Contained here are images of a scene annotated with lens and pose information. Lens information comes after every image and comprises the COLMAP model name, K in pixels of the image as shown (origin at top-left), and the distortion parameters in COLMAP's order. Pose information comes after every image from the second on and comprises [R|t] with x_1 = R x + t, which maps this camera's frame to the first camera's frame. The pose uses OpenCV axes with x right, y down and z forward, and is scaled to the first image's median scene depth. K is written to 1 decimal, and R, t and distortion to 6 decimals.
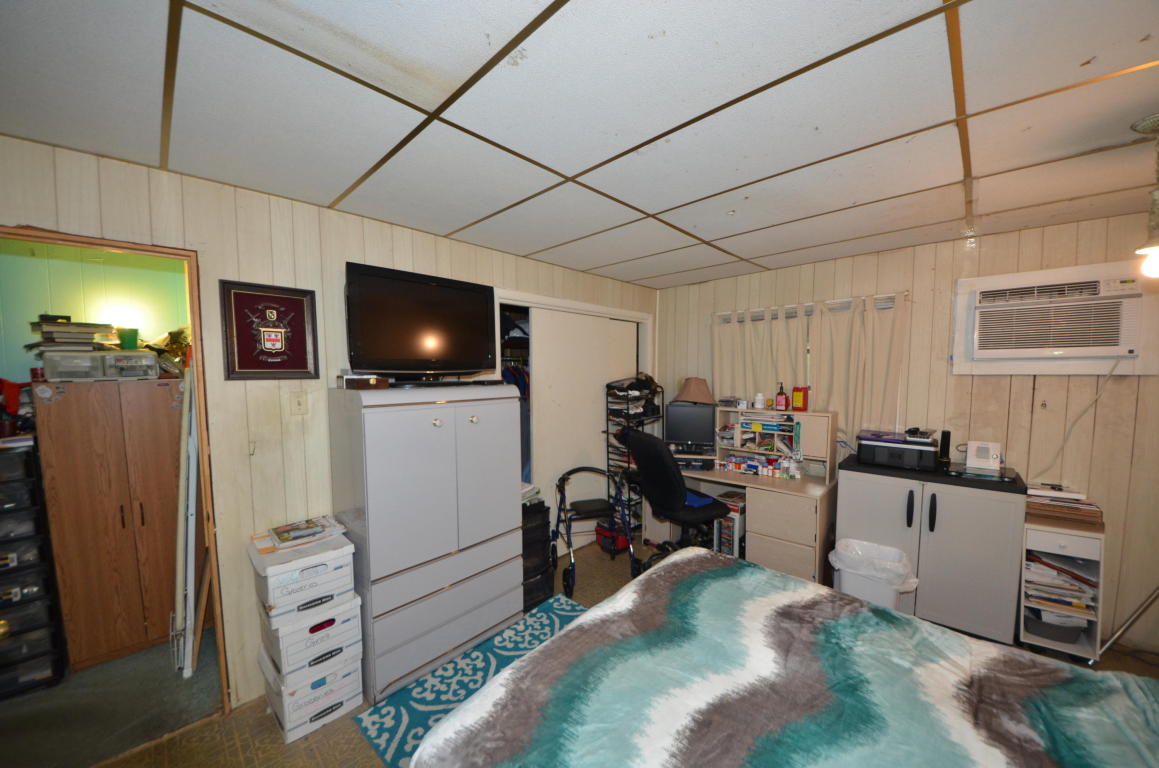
lens RADIAL K [[407.5, 0, 582.7], [0, 407.5, 395.8], [0, 0, 1]] dist [0.027823, -0.016213]
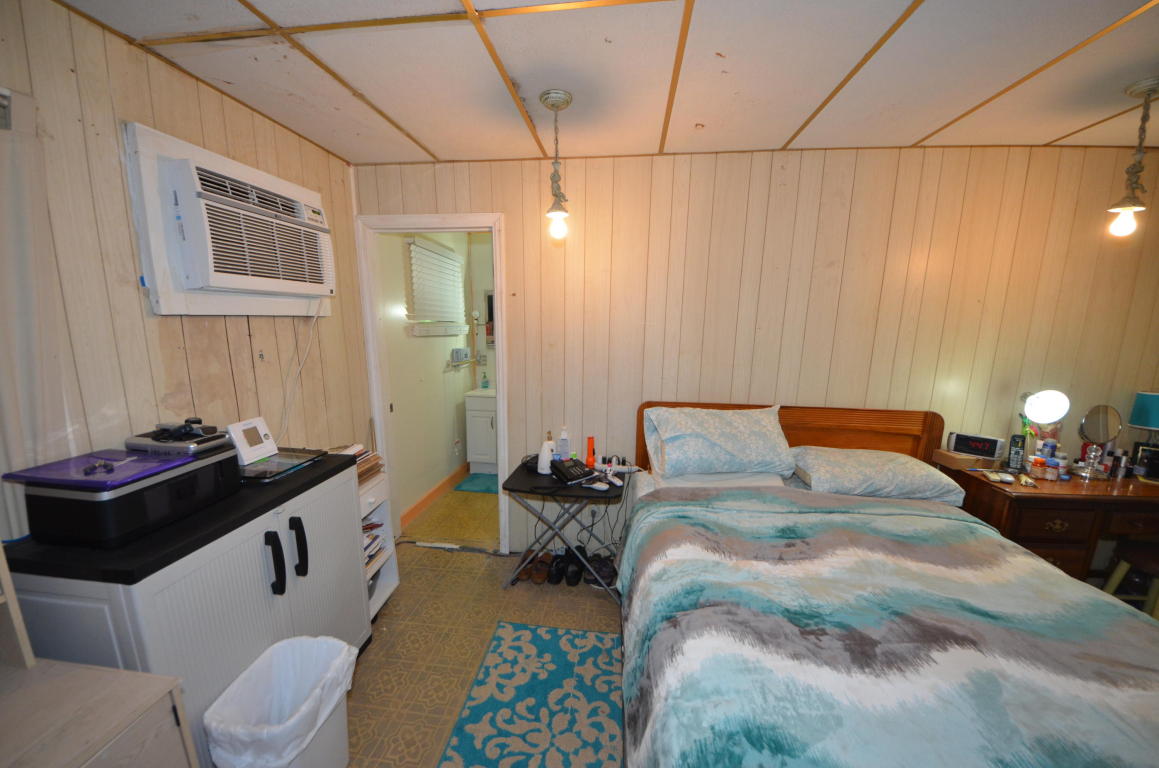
lens RADIAL K [[407.5, 0, 582.7], [0, 407.5, 395.8], [0, 0, 1]] dist [0.027823, -0.016213]
pose [[-0.602376, -0.156118, 0.782797, 0.156808], [0.031449, 0.975284, 0.218707, -0.053117], [-0.797593, 0.156362, -0.582577, 0.971233]]
